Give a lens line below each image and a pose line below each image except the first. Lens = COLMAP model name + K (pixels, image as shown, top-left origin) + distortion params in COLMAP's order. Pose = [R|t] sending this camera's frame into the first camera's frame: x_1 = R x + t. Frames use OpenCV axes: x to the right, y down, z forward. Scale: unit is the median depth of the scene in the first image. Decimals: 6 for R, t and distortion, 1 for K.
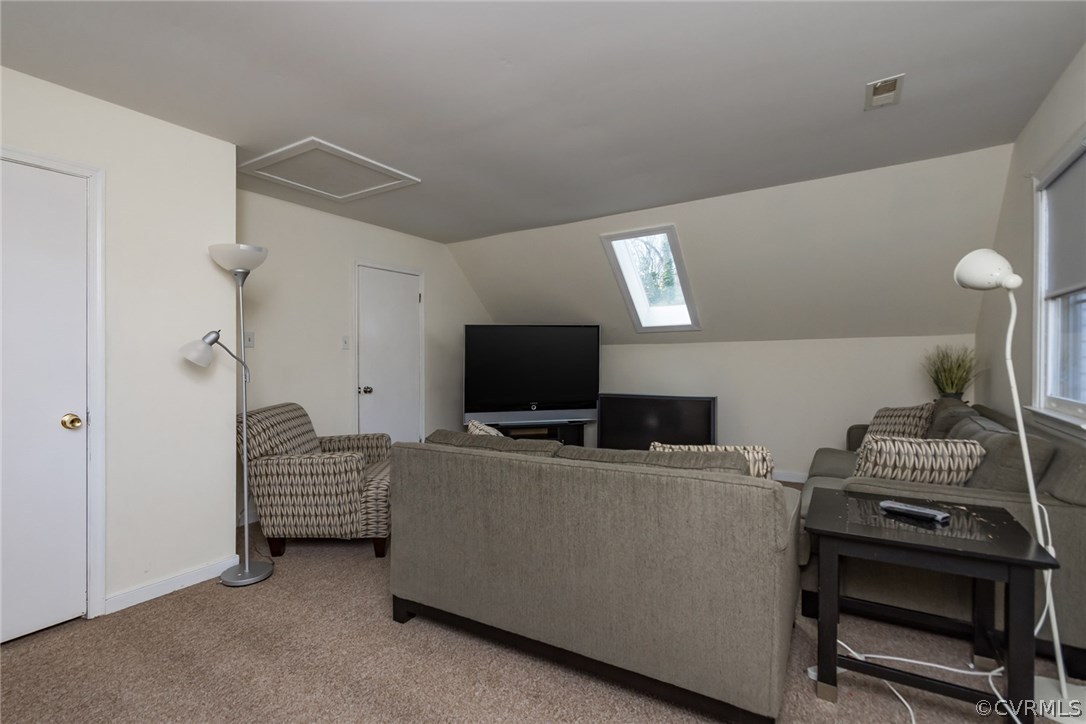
lens RADIAL K [[505.7, 0, 543.1], [0, 505.7, 357.5], [0, 0, 1]] dist [-0.001755, 0.000061]
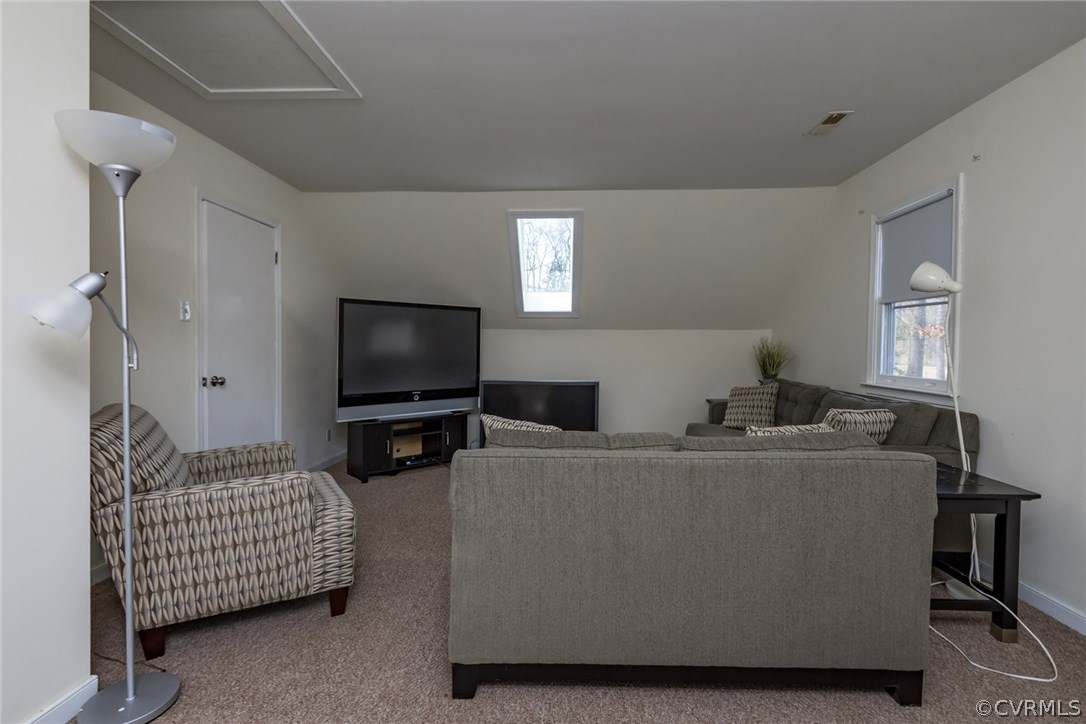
lens RADIAL K [[489.2, 0, 554.0], [0, 489.2, 358.4], [0, 0, 1]] dist [0.001316, 0.000321]
pose [[0.867213, 0.003672, 0.497924, -0.407579], [-0.015843, 0.999670, 0.020221, 0.017067], [-0.497686, -0.025425, 0.866985, 0.266053]]
